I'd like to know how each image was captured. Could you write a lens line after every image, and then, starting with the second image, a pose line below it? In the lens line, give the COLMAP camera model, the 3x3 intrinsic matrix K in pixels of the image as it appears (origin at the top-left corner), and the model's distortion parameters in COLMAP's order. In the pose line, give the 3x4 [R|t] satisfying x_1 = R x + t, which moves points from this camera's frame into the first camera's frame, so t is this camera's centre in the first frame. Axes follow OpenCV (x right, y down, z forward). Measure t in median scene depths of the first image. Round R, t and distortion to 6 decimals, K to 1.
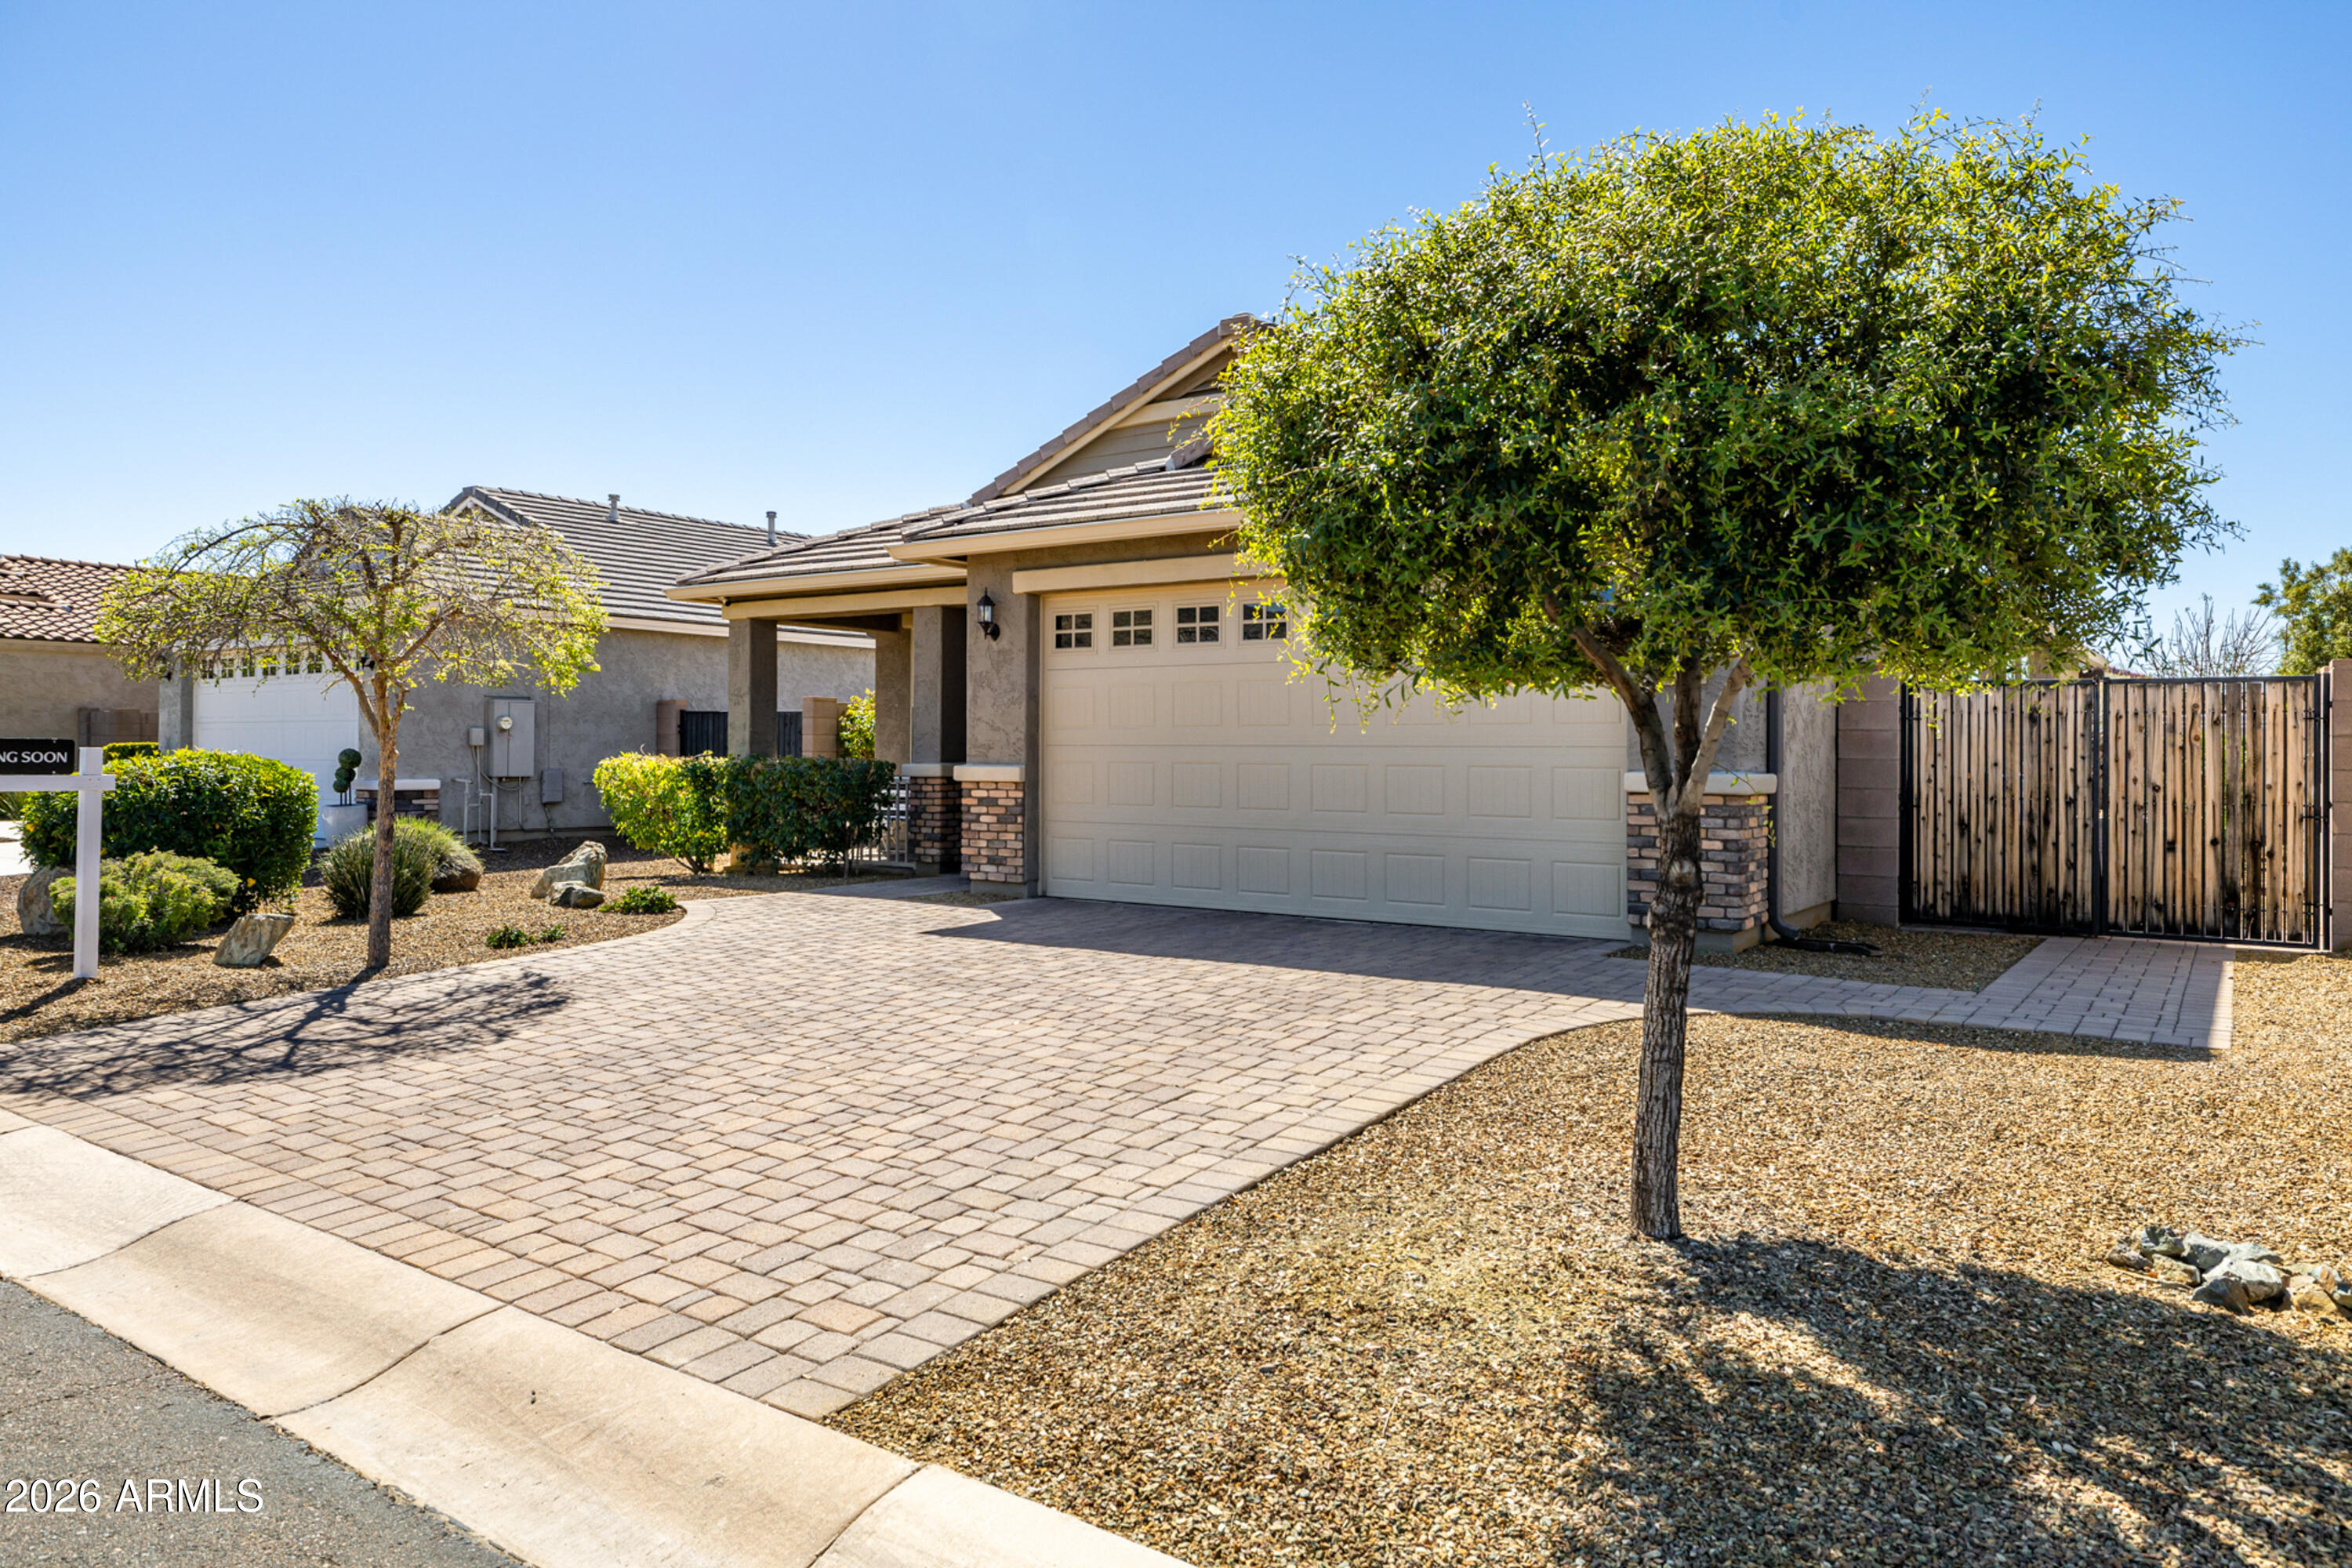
lens RADIAL K [[1533.3, 0, 1181.4], [0, 1533.3, 740.2], [0, 0, 1]] dist [-0.004071, -0.000153]
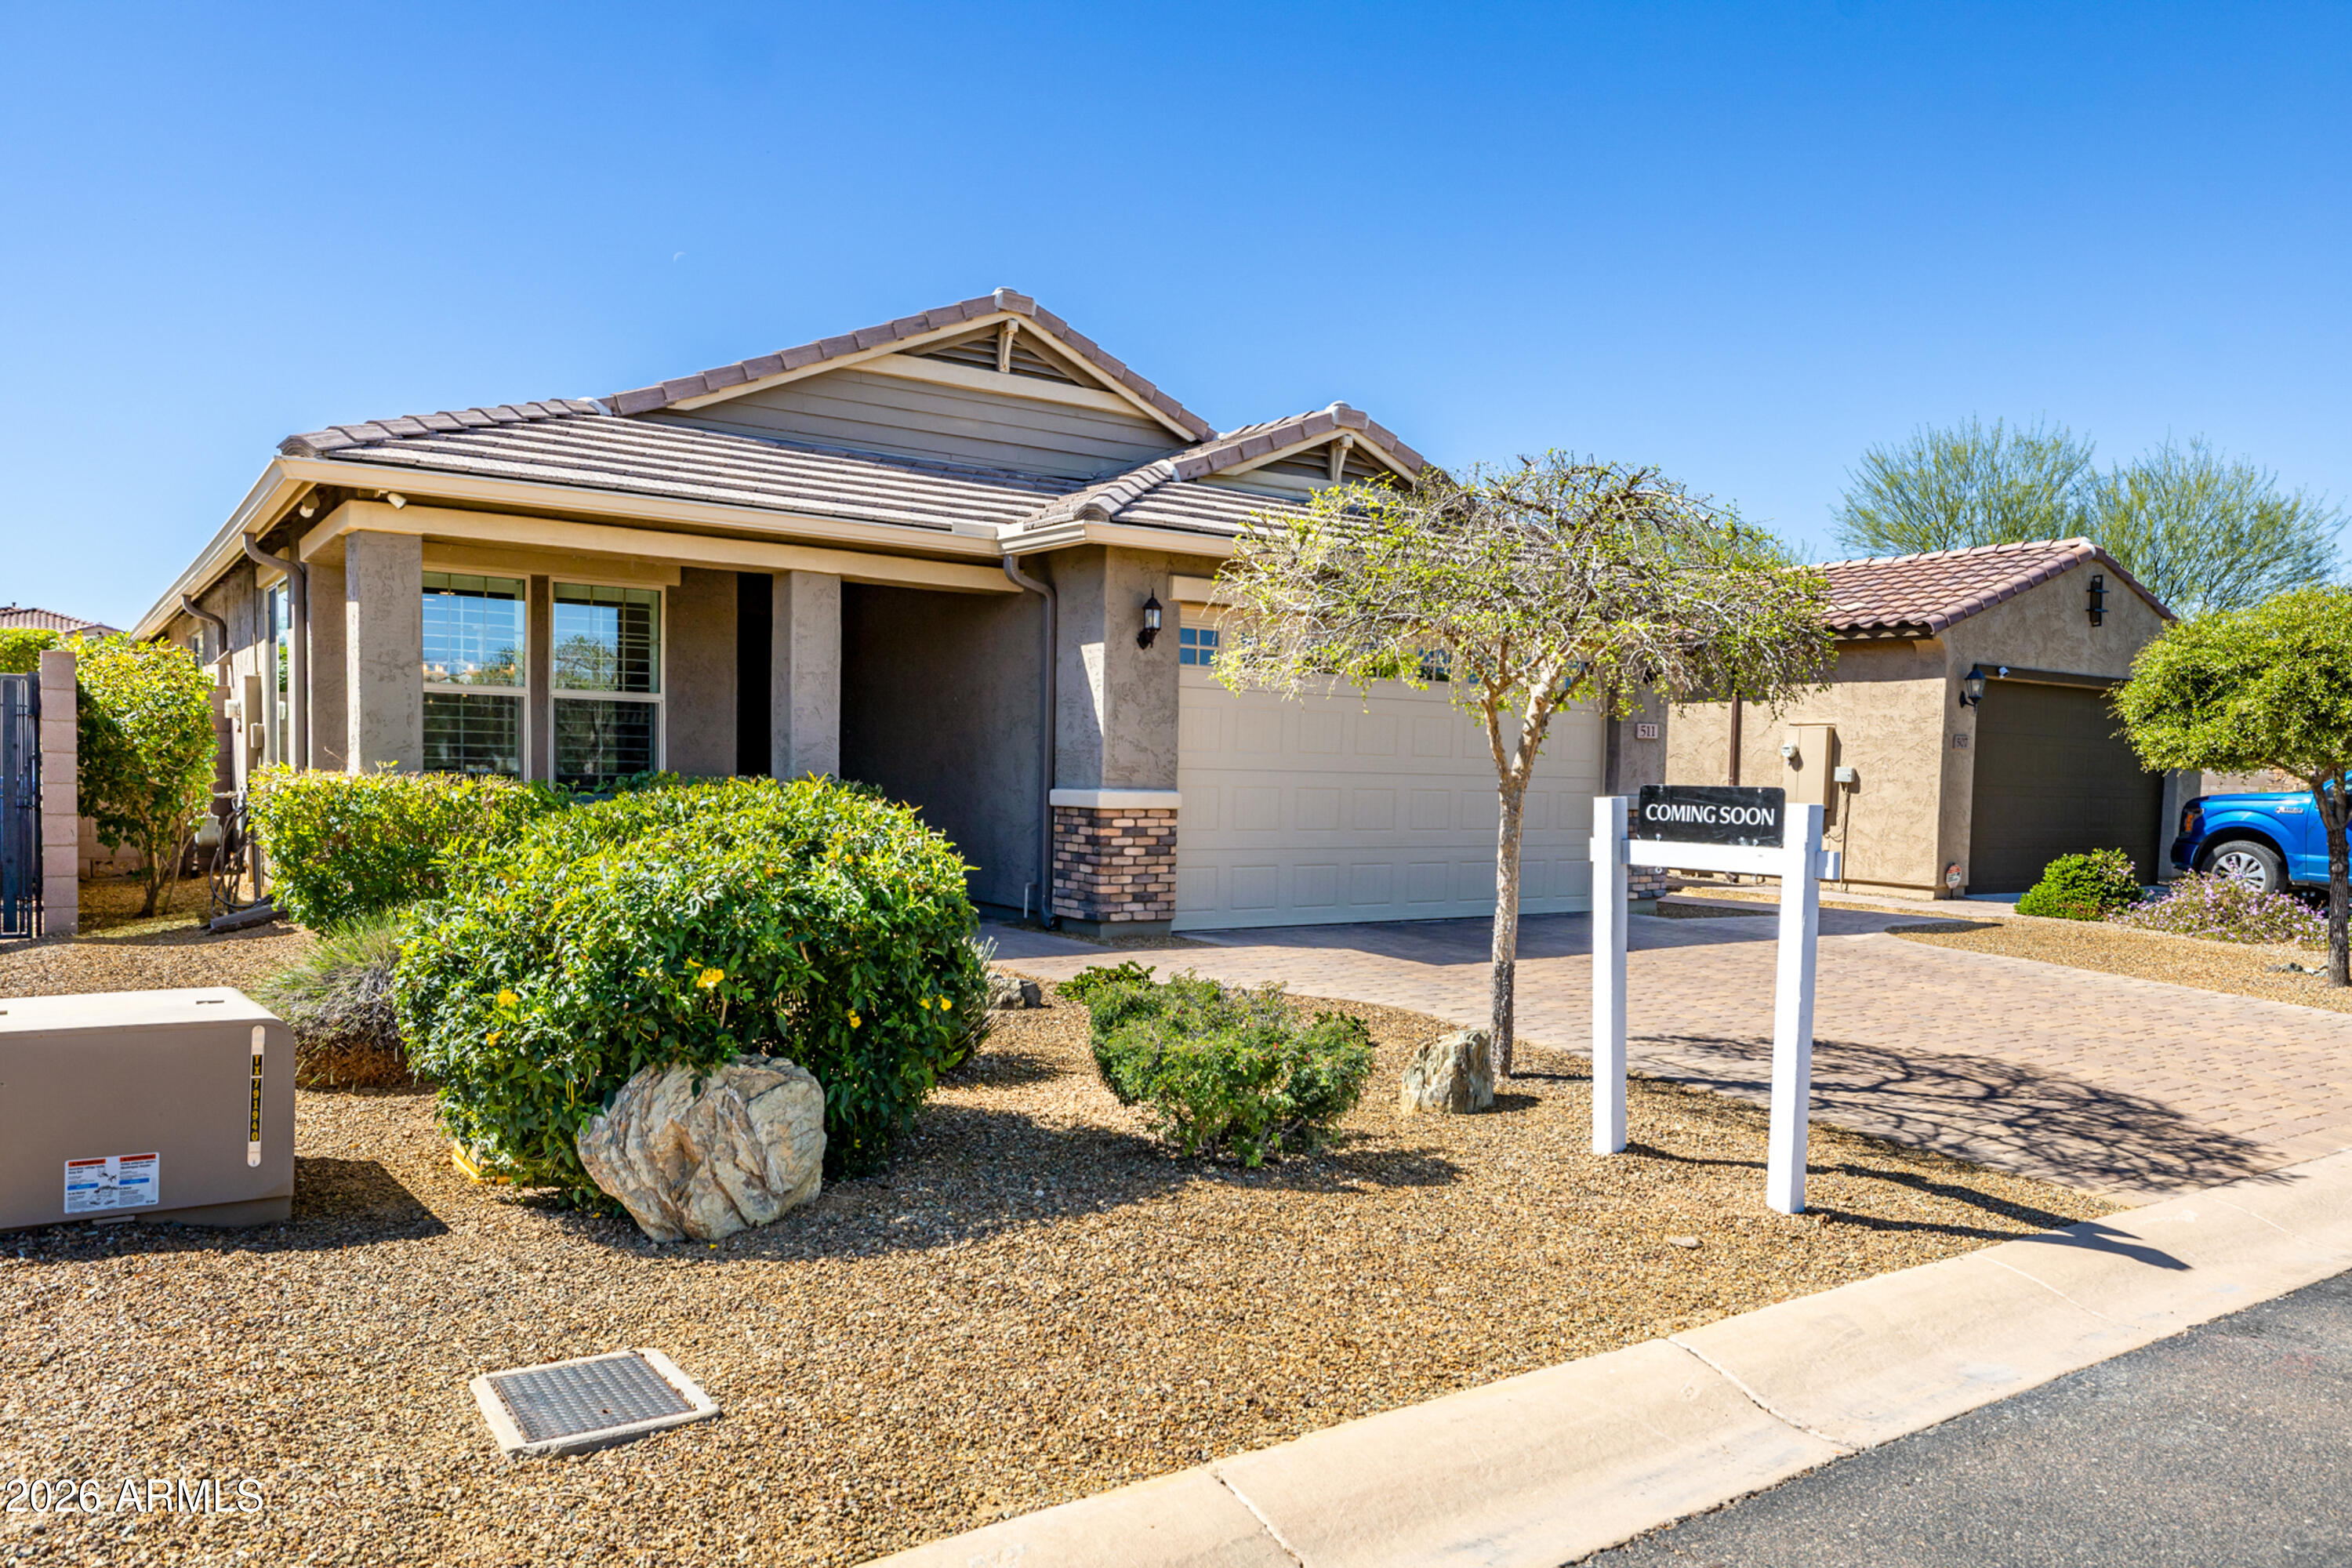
lens RADIAL K [[1608.3, 0, 1179.1], [0, 1608.3, 836.8], [0, 0, 1]] dist [0.004532, 0.000861]
pose [[0.337807, -0.038545, 0.940426, -1.027331], [-0.029462, 0.998238, 0.051497, -0.005753], [-0.940754, -0.045103, 0.336076, 0.689781]]
